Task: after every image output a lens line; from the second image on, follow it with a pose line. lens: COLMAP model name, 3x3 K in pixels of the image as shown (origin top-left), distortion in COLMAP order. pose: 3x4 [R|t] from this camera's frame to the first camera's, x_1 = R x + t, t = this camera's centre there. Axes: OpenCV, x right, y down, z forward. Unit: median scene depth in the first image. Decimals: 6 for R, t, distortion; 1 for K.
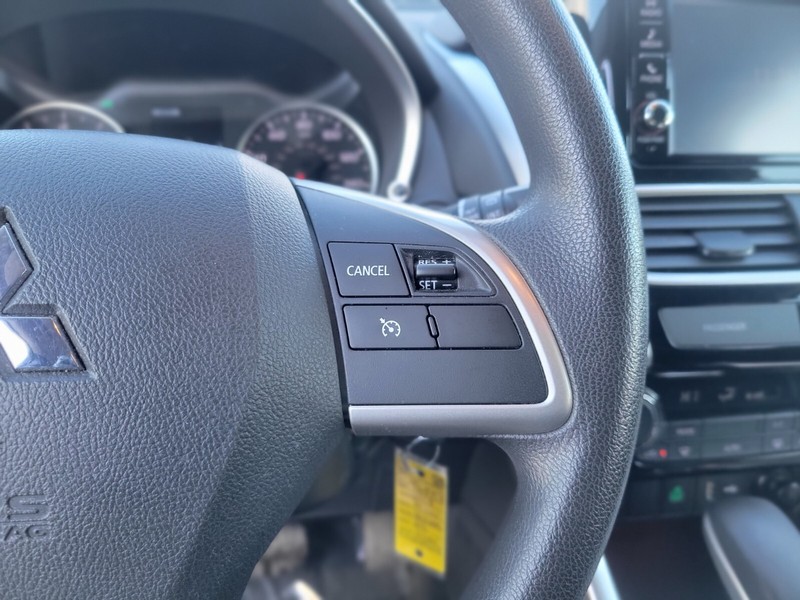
lens RADIAL K [[604.8, 0, 394.7], [0, 604.8, 300.5], [0, 0, 1]] dist [0.053787, -0.034498]
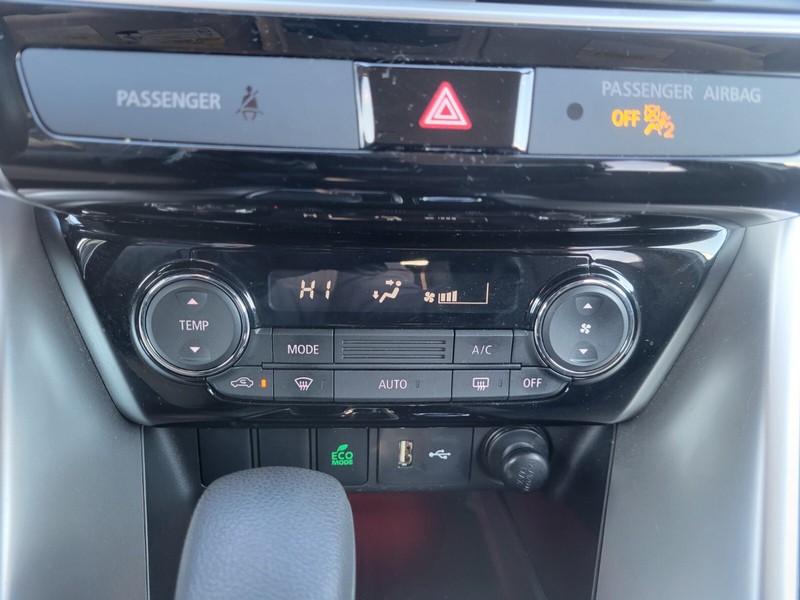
lens RADIAL K [[604.8, 0, 404.7], [0, 604.8, 296.9], [0, 0, 1]] dist [0.053787, -0.034498]
pose [[0.996284, 0.060401, -0.061407, 0.716001], [-0.055521, 0.995384, 0.078284, 0.136755], [0.065852, -0.074584, 0.995038, 0.527413]]
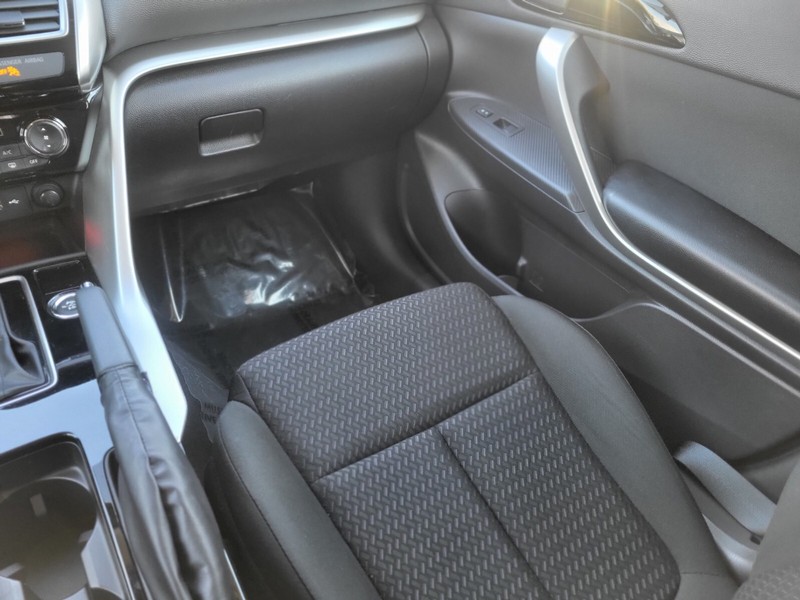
lens RADIAL K [[604.8, 0, 393.4], [0, 604.8, 299.6], [0, 0, 1]] dist [0.053787, -0.034498]
pose [[0.909042, -0.230971, 0.346836, 1.091408], [0.115927, 0.939647, 0.321907, 0.198491], [-0.400255, -0.252419, 0.880954, -1.089403]]
